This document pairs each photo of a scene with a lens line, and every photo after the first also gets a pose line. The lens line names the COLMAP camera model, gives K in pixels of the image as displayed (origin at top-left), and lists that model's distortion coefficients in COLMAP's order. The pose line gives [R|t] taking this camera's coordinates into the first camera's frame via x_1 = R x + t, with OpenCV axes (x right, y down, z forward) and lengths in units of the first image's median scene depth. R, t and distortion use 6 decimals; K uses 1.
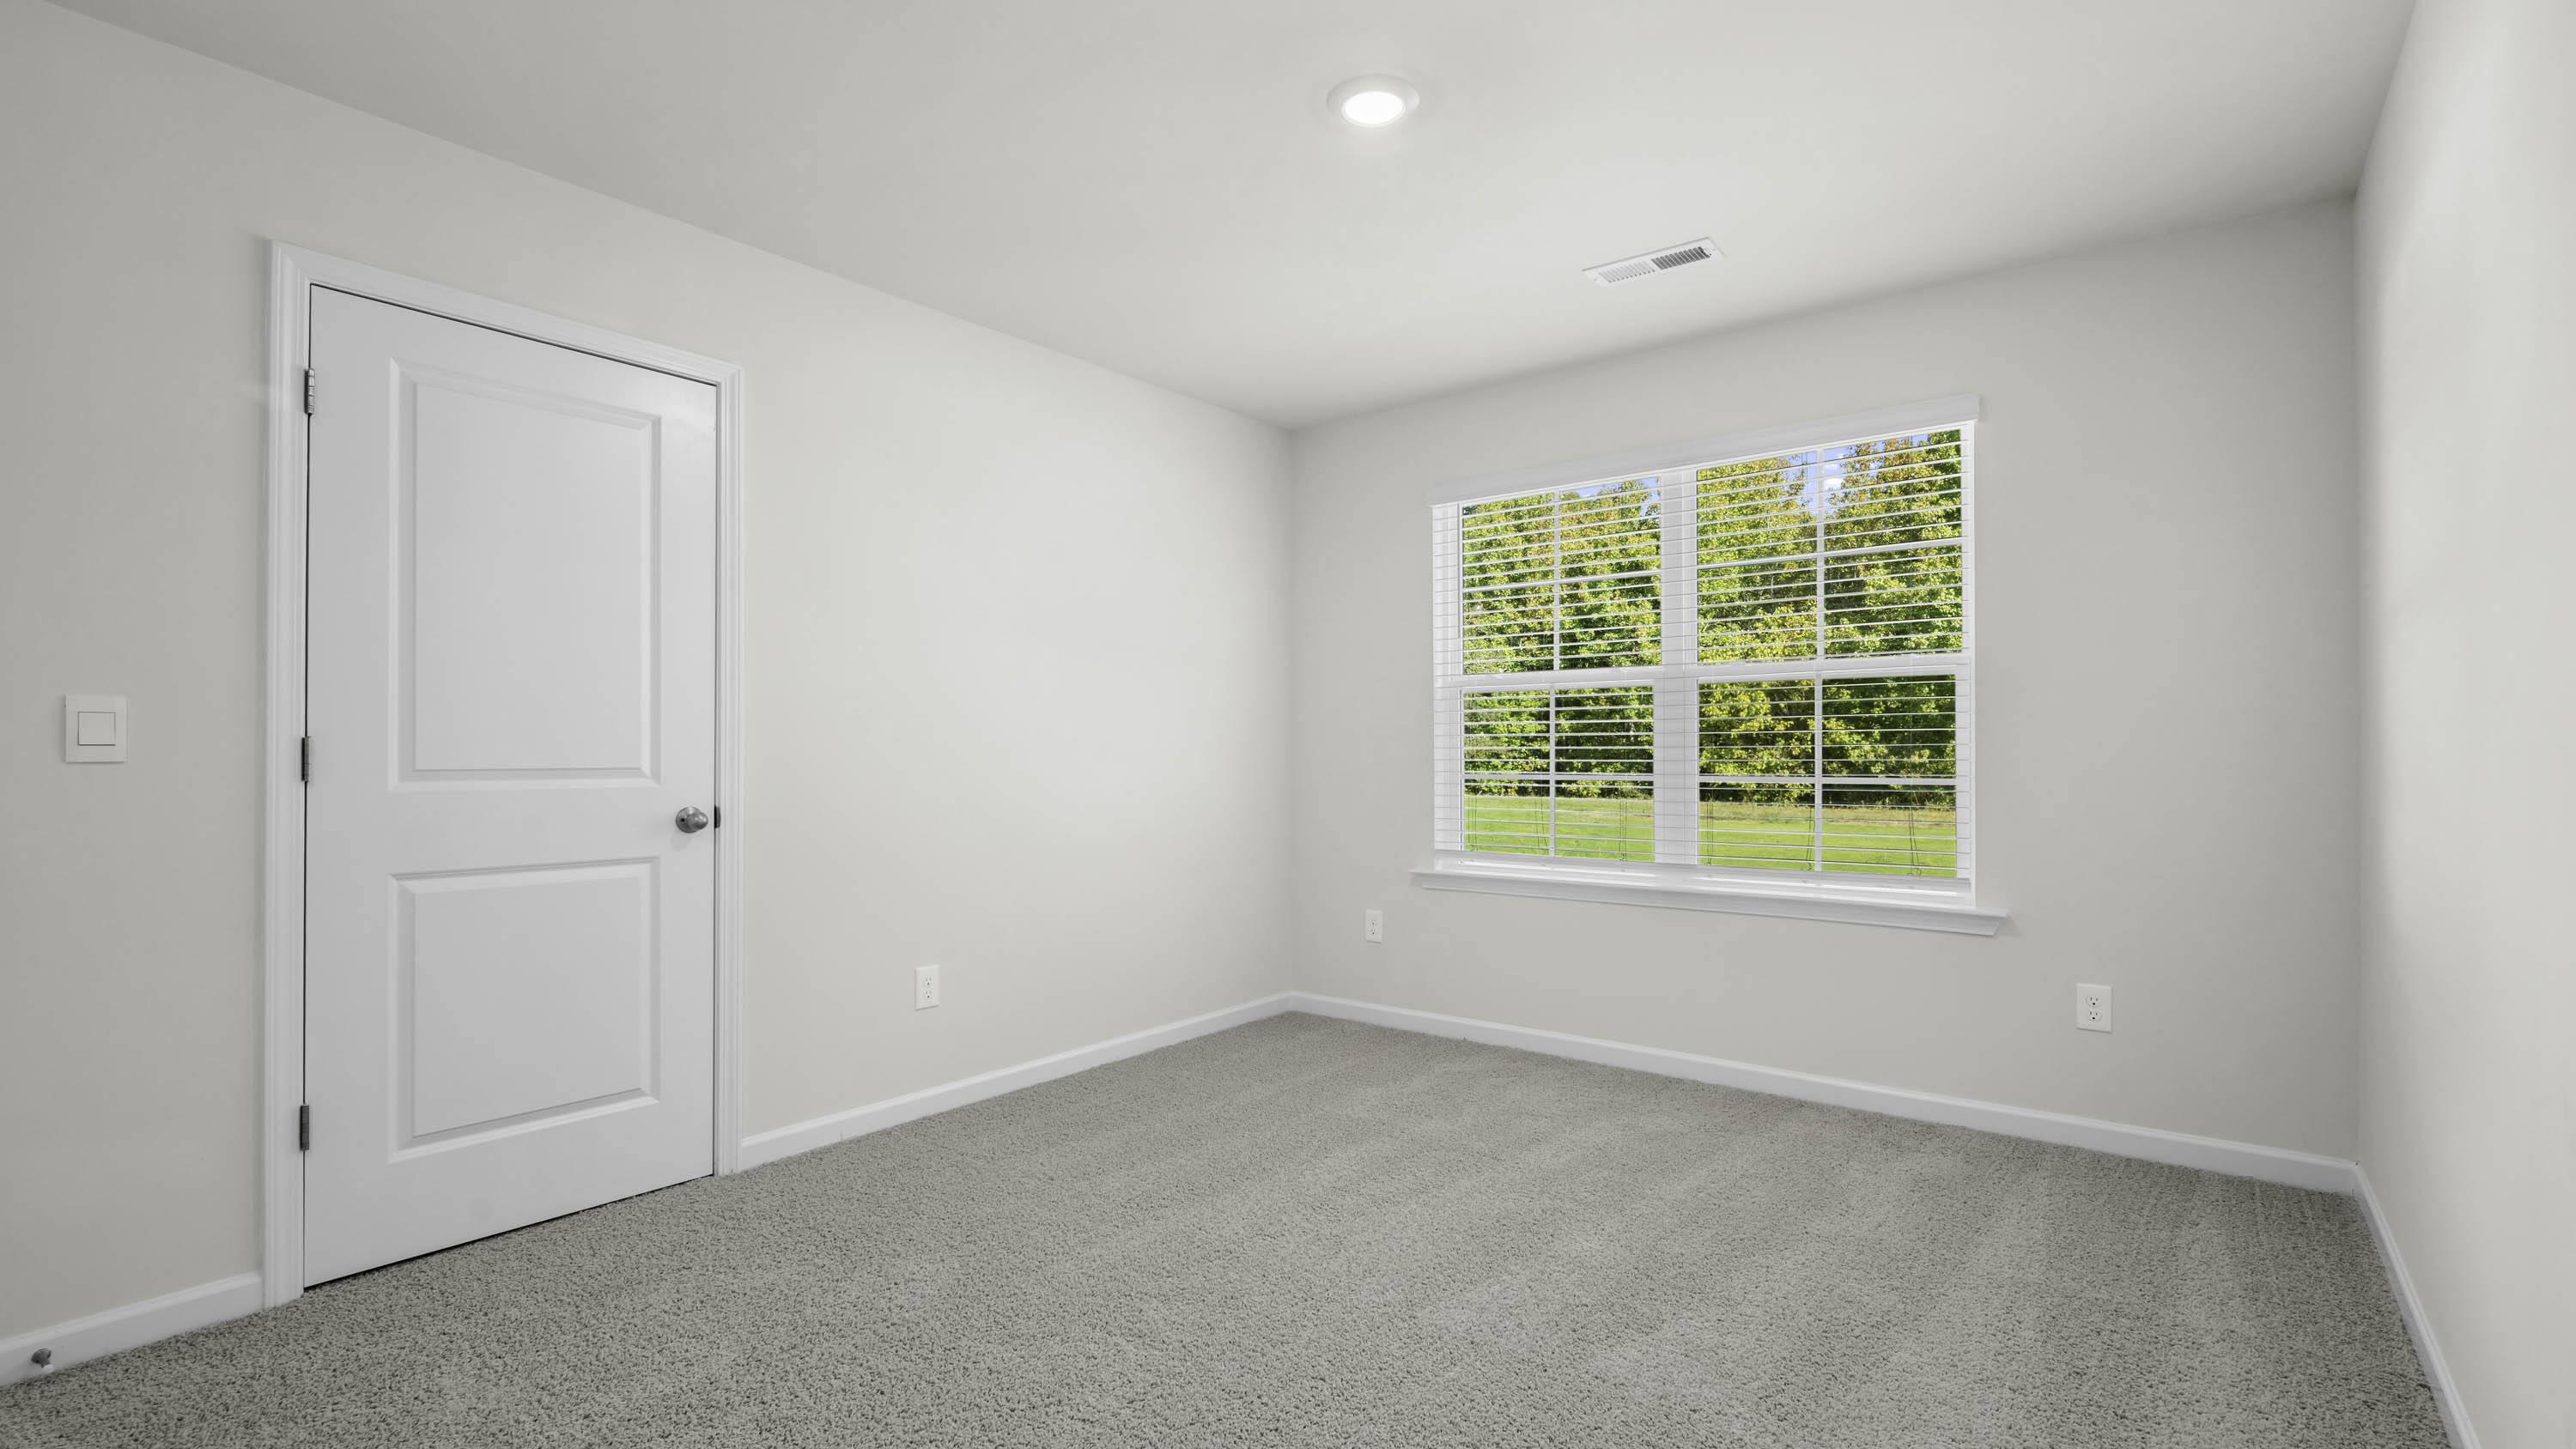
lens RADIAL K [[1202.6, 0, 1323.4], [0, 1202.6, 760.3], [0, 0, 1]] dist [0.016484, 0.000752]
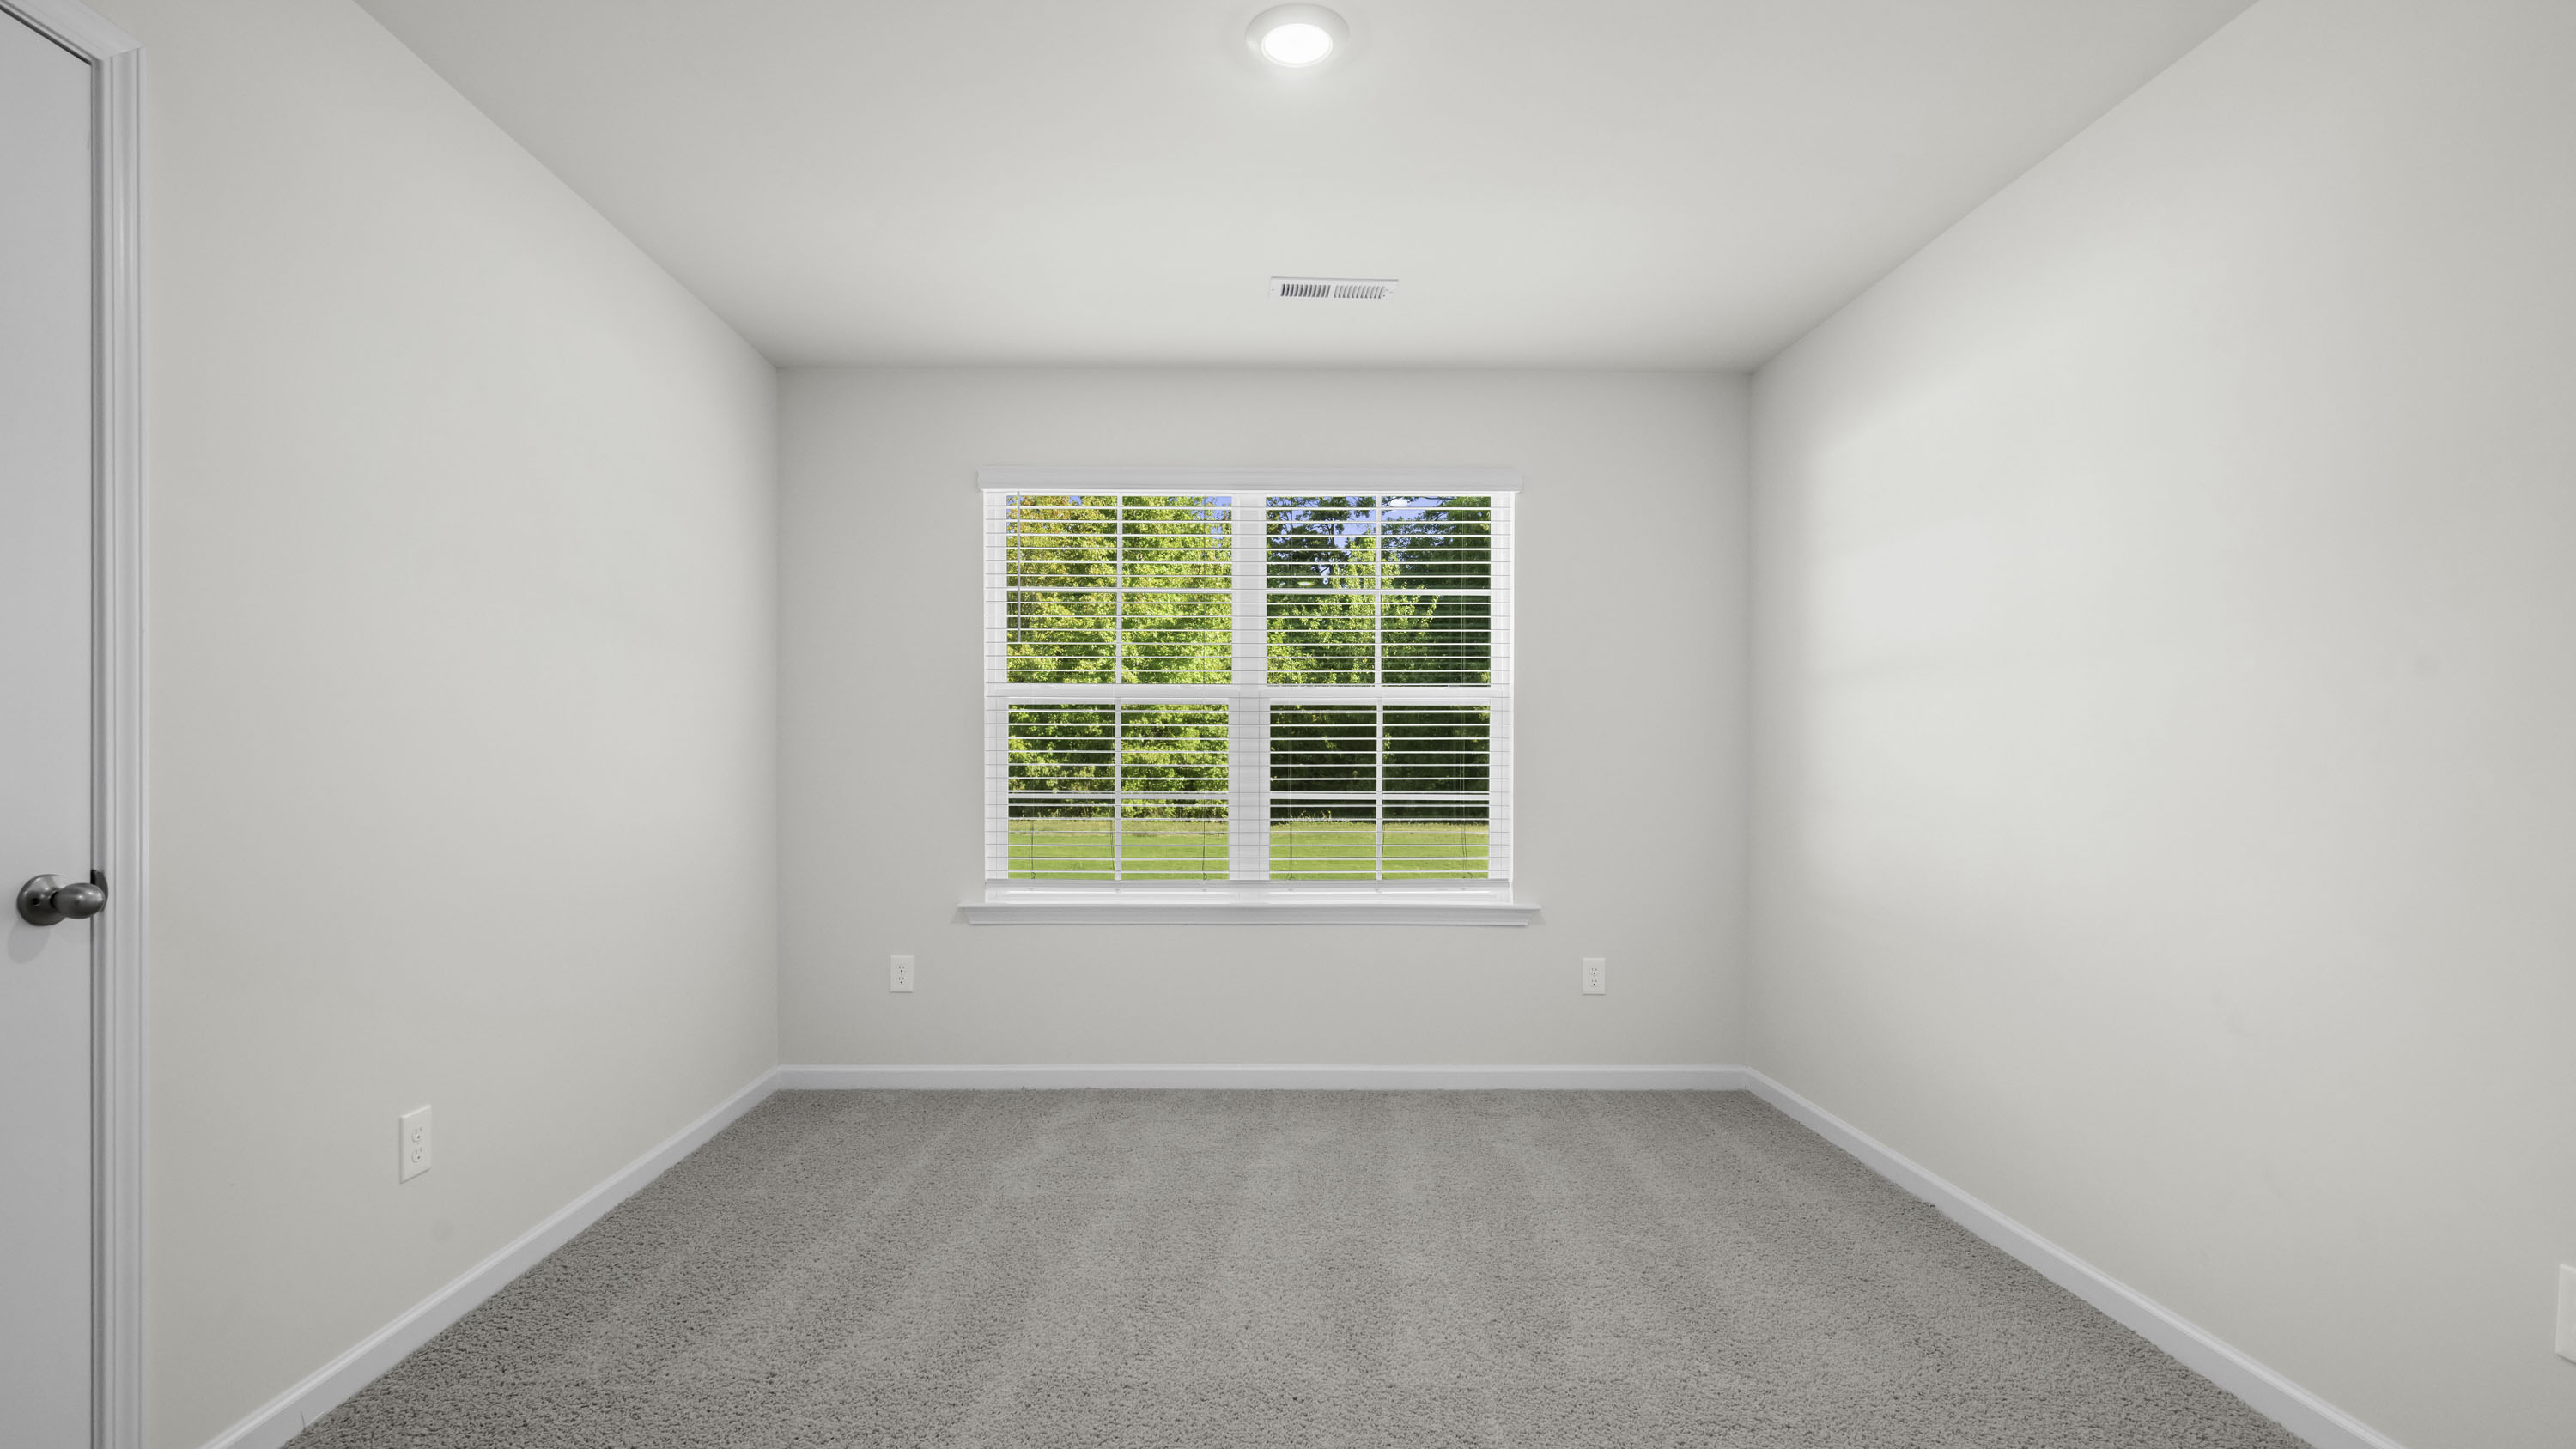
lens RADIAL K [[1202.6, 0, 1308.7], [0, 1202.6, 779.7], [0, 0, 1]] dist [0.016484, 0.000752]
pose [[0.771869, -0.001599, 0.635779, -0.287731], [-0.000765, 0.999994, 0.003444, -0.002287], [-0.635781, -0.003145, 0.771863, 0.169101]]
